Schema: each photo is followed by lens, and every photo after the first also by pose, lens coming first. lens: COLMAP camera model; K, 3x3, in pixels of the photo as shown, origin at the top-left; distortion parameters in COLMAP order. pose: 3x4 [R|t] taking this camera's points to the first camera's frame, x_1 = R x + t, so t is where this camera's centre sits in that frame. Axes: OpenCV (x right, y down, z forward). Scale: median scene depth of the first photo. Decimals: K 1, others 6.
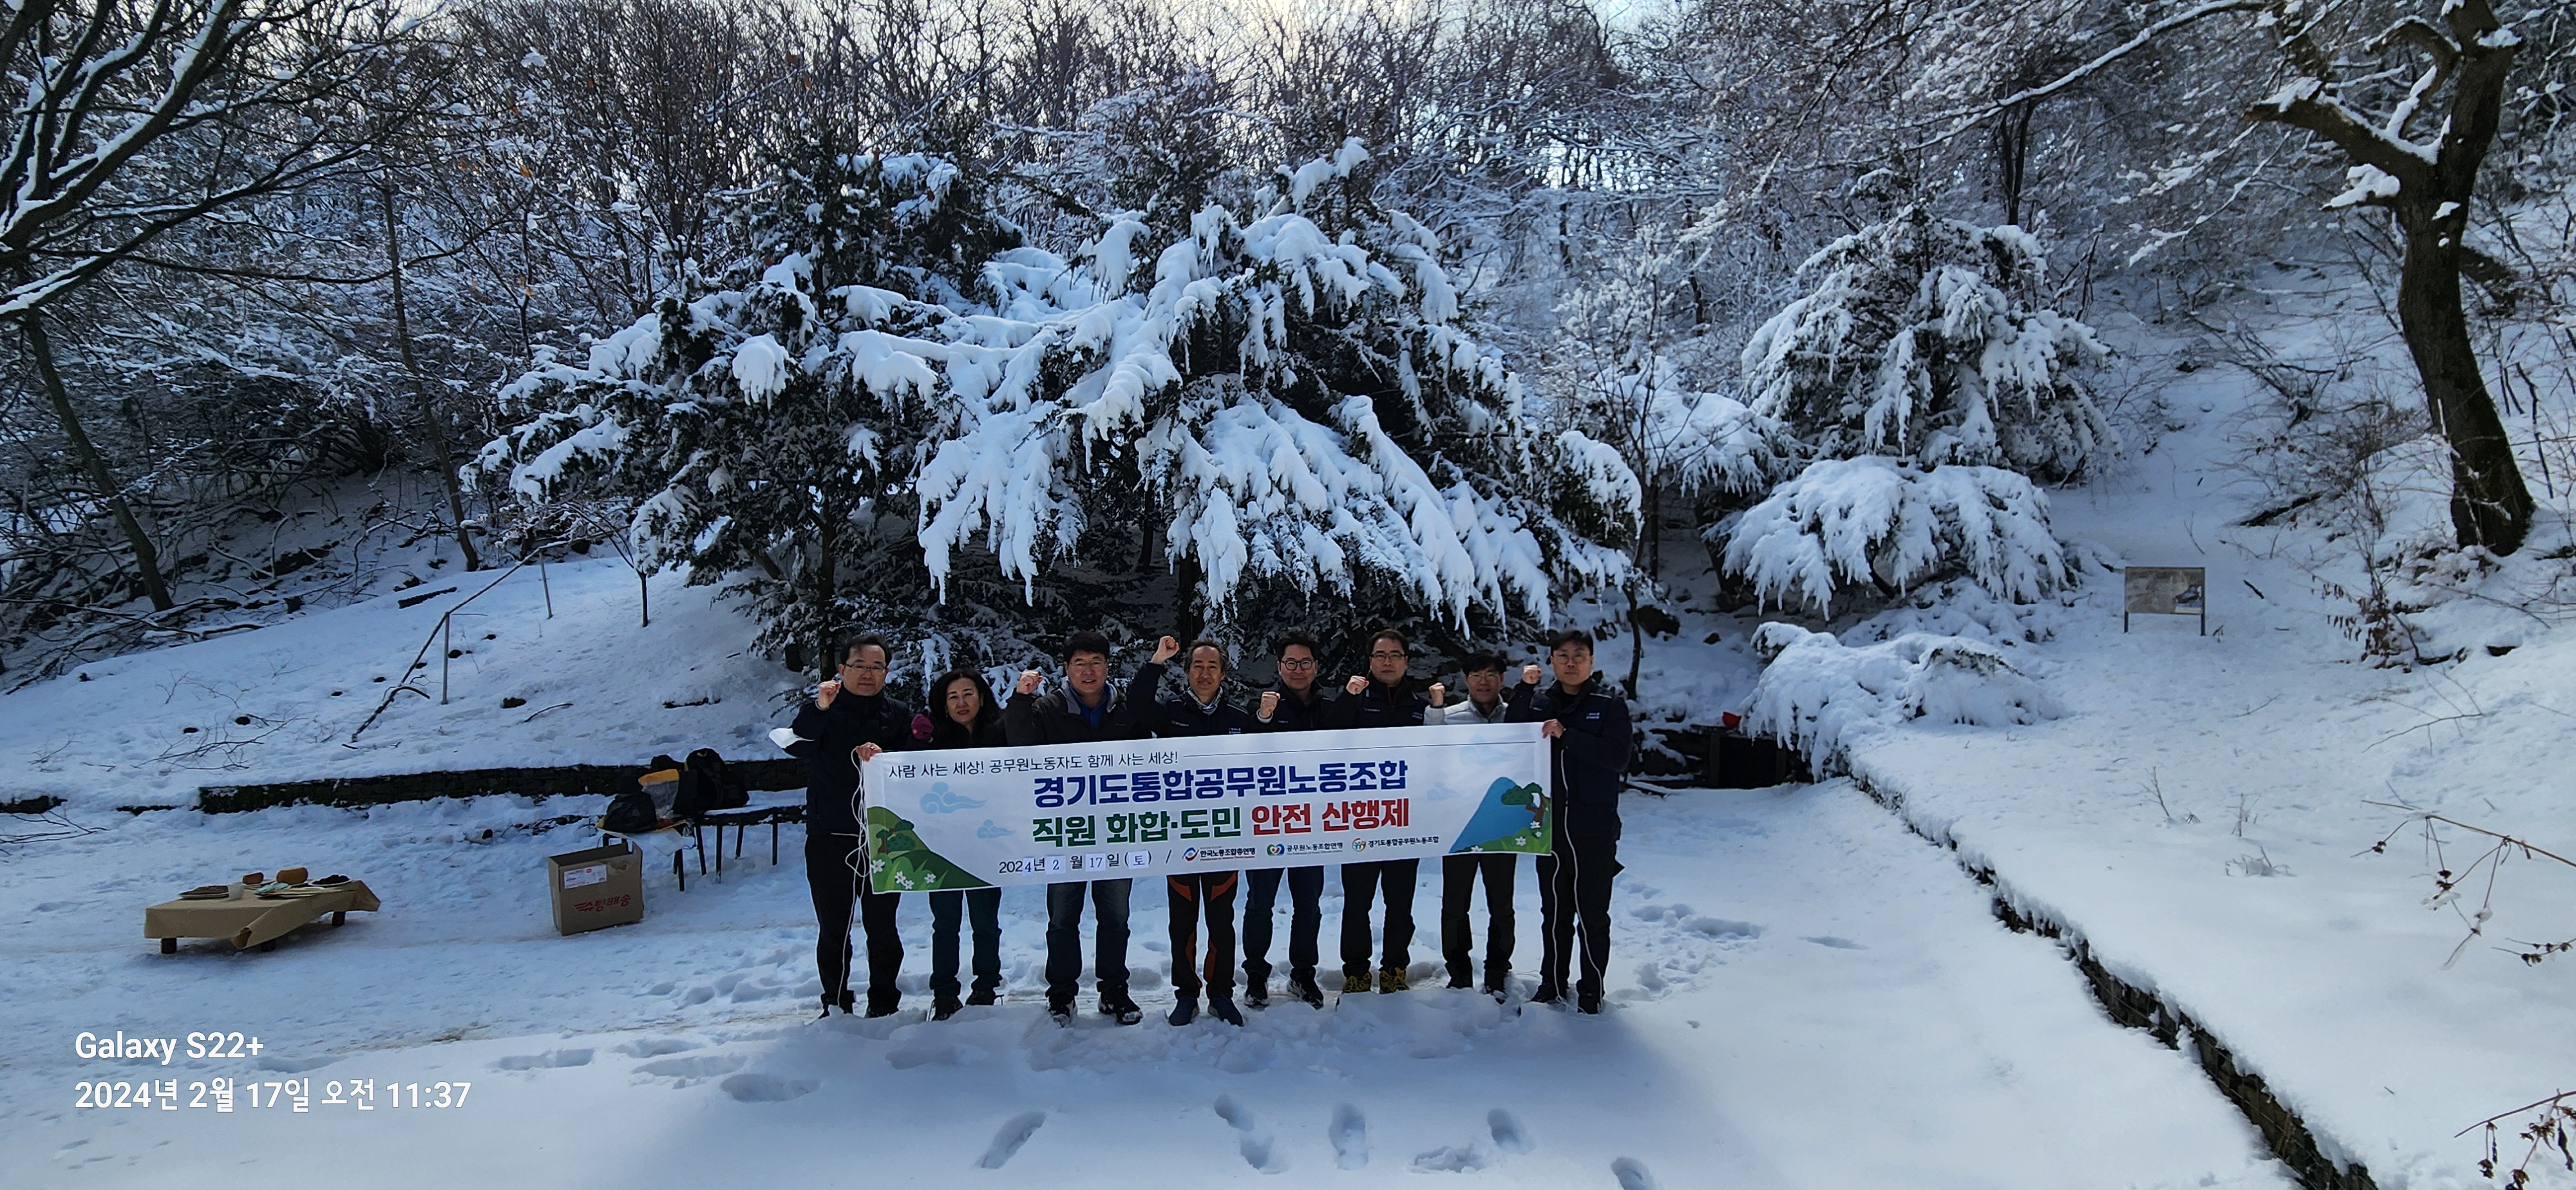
lens RADIAL K [[1049.1, 0, 1312.6], [0, 1049.1, 594.9], [0, 0, 1]] dist [0.008587, -0.004536]
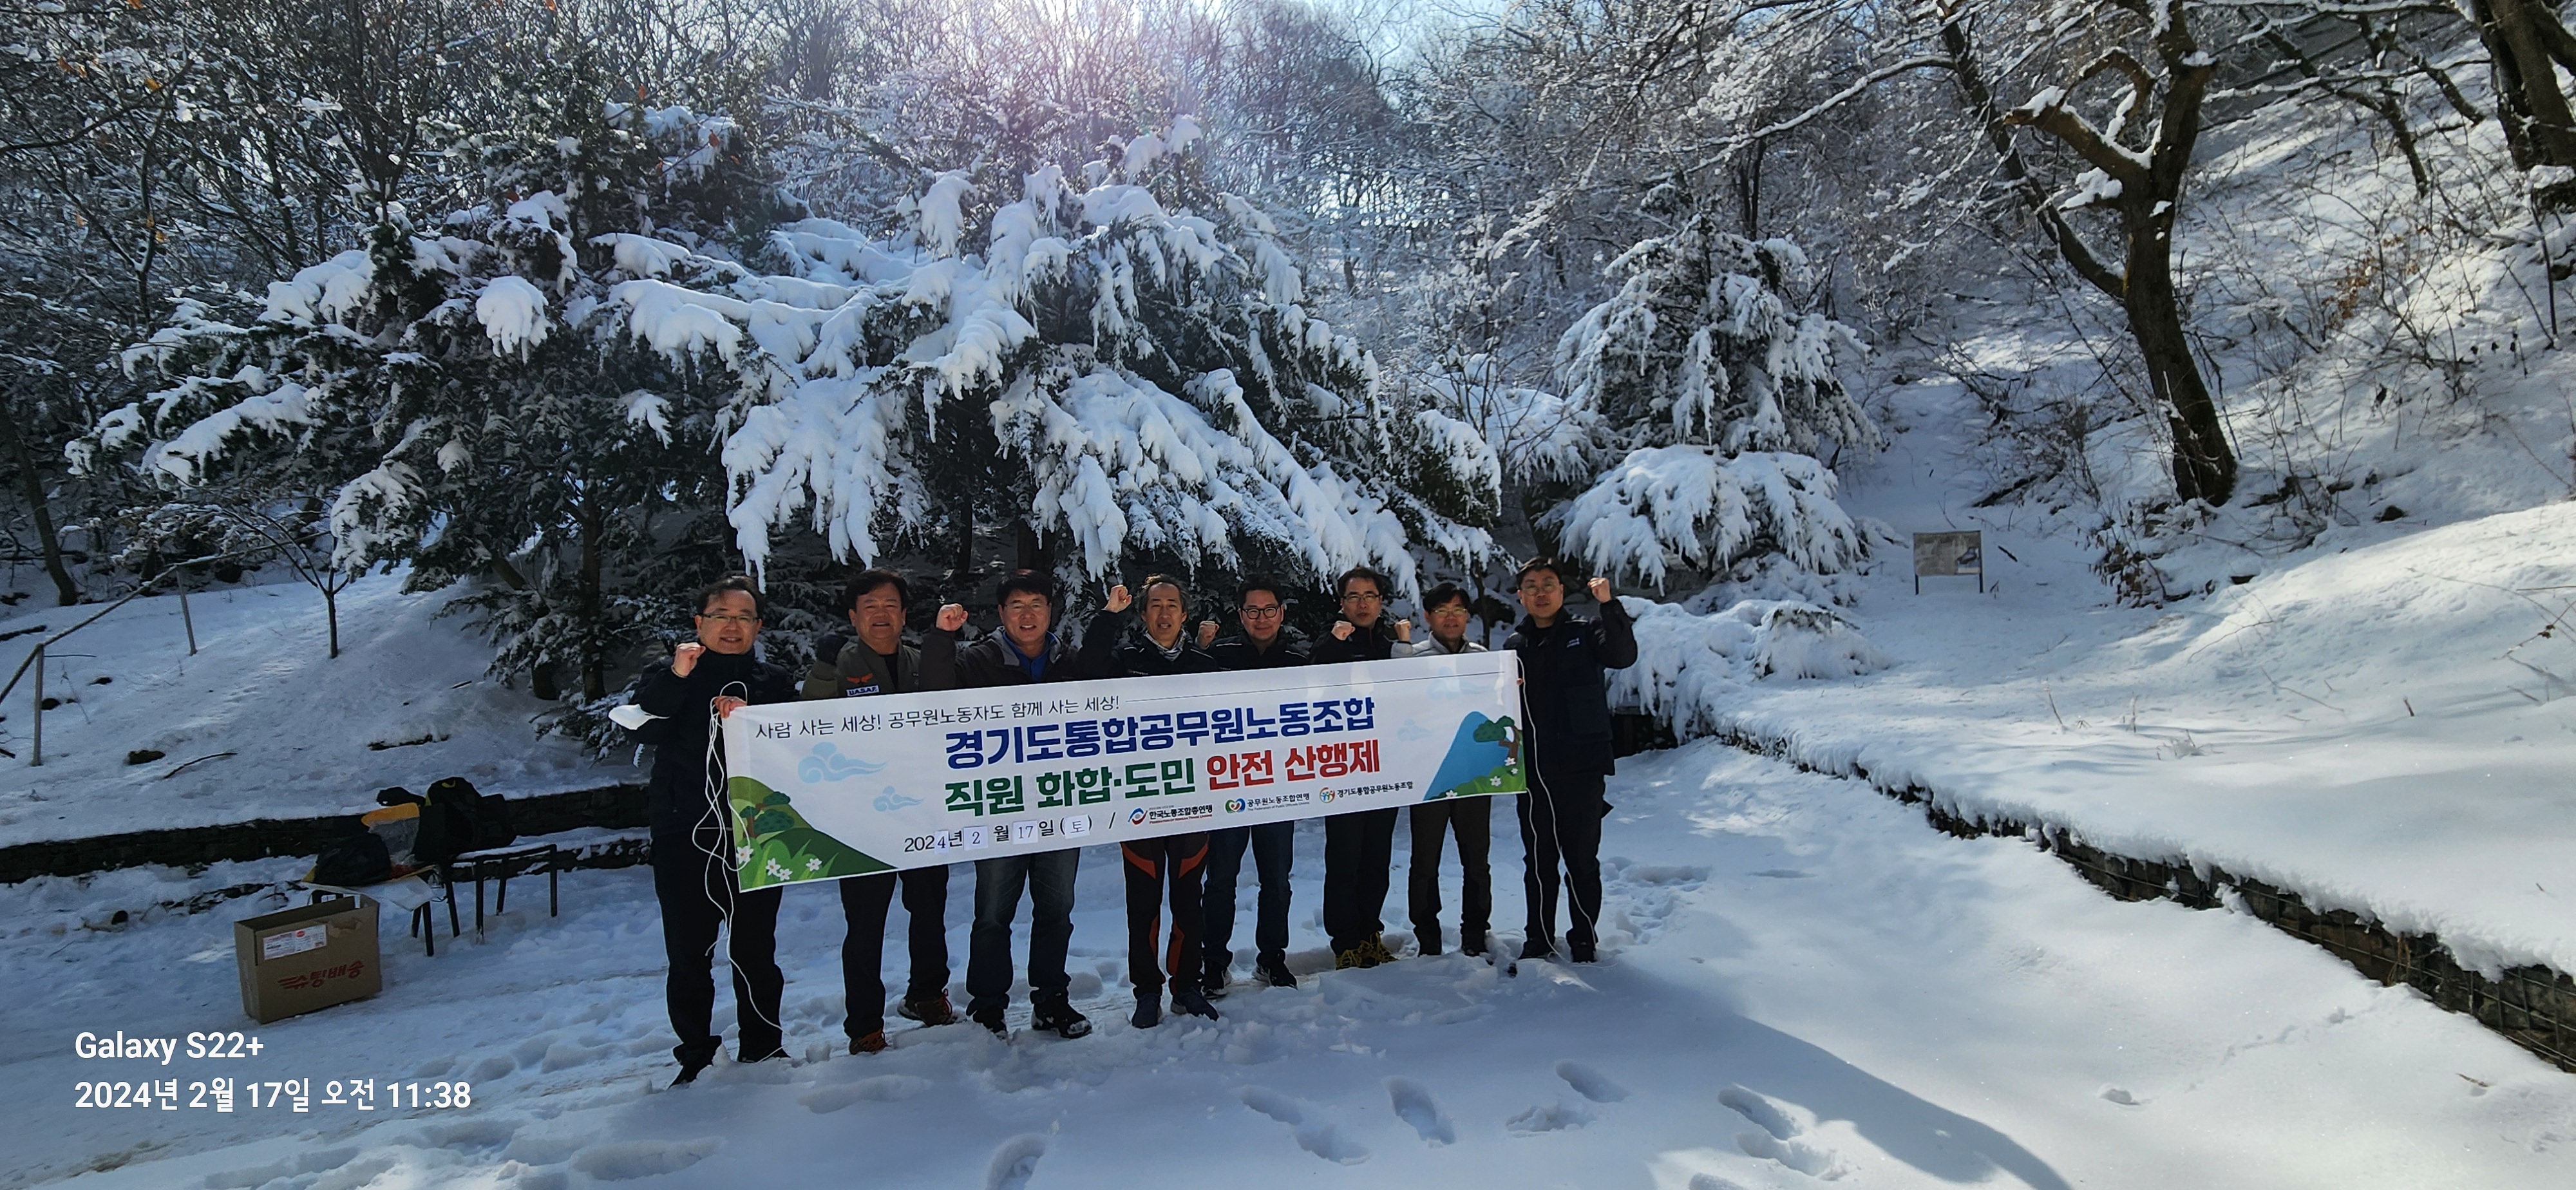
lens RADIAL K [[1049.1, 0, 1312.6], [0, 1049.1, 594.9], [0, 0, 1]] dist [0.008587, -0.004536]
pose [[0.978142, -0.036453, 0.204718, -0.080831], [0.042758, 0.998735, -0.026460, 0.046141], [-0.203494, 0.034635, 0.978463, 0.068386]]
